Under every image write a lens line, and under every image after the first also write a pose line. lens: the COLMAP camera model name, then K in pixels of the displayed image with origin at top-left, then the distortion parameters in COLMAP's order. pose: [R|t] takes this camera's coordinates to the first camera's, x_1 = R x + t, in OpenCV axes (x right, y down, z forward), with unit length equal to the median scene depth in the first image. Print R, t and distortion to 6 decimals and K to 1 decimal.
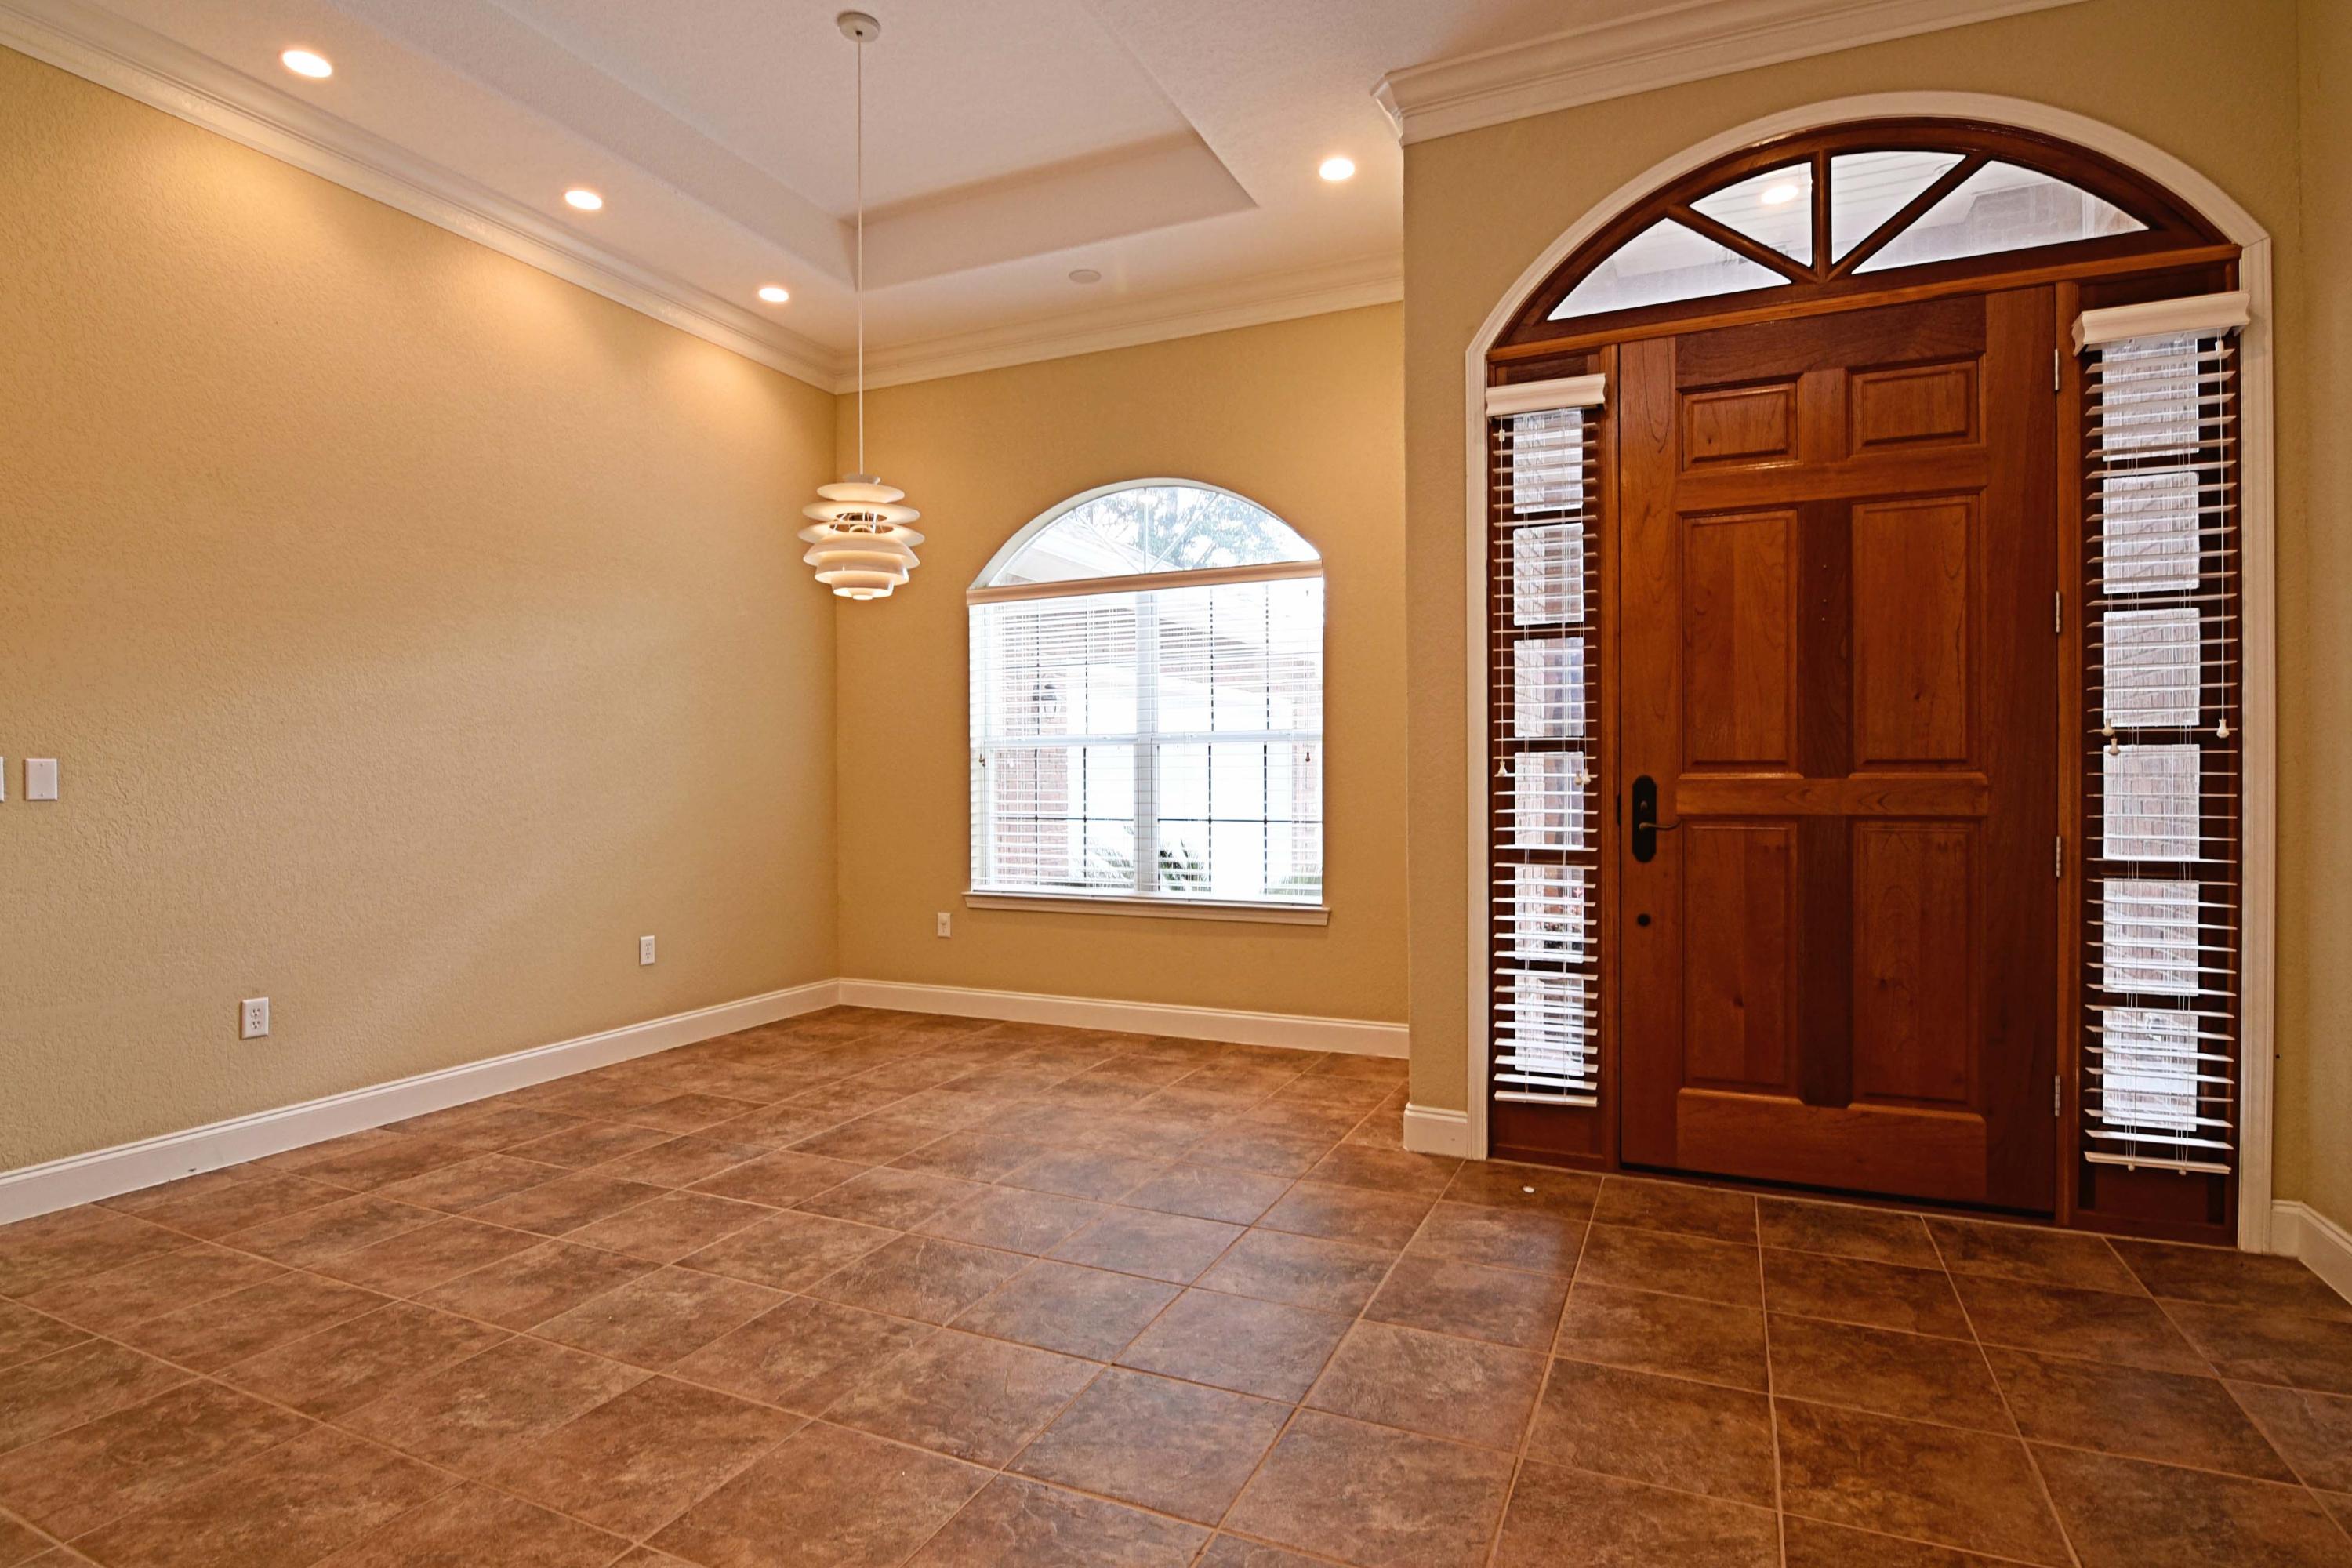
lens RADIAL K [[1199.4, 0, 1164.6], [0, 1199.4, 795.7], [0, 0, 1]] dist [-0.010561, -0.006372]
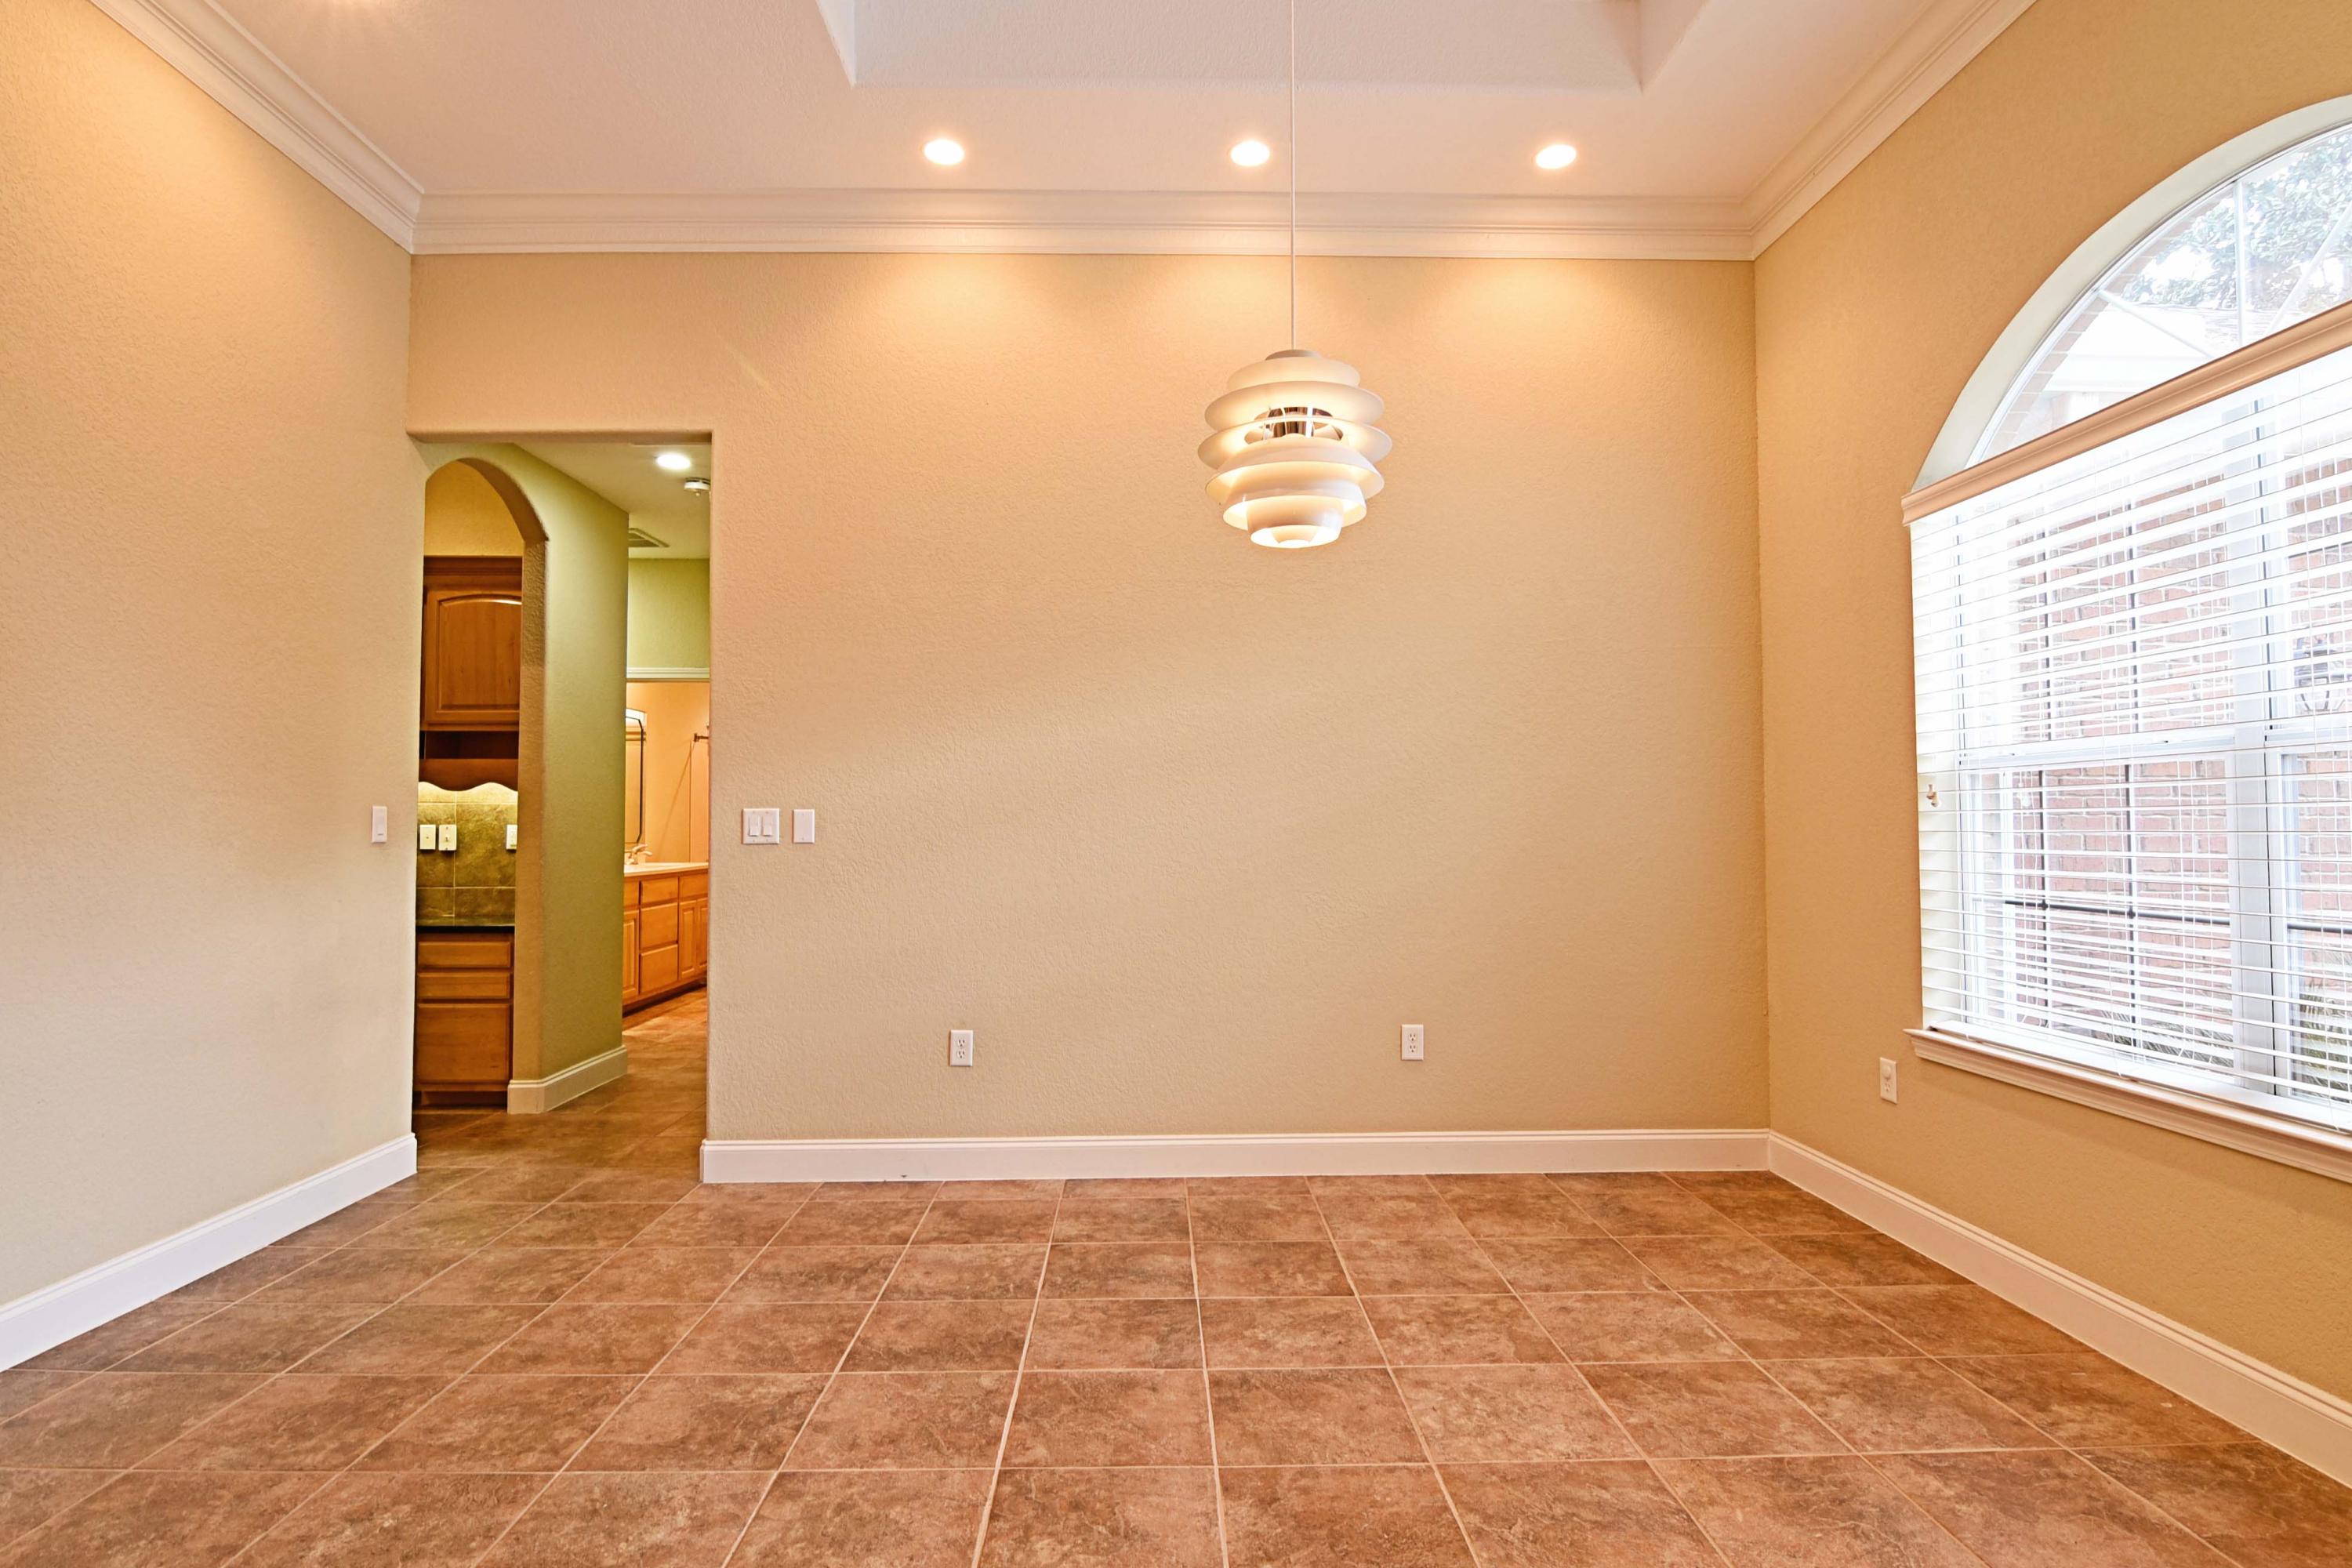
lens RADIAL K [[1199.4, 0, 1179.1], [0, 1199.4, 792.1], [0, 0, 1]] dist [-0.010561, -0.006372]
pose [[0.439594, -0.023498, -0.897889, 0.315099], [-0.014398, 0.999345, -0.033202, -0.011890], [0.898081, 0.027523, 0.438967, 0.730229]]
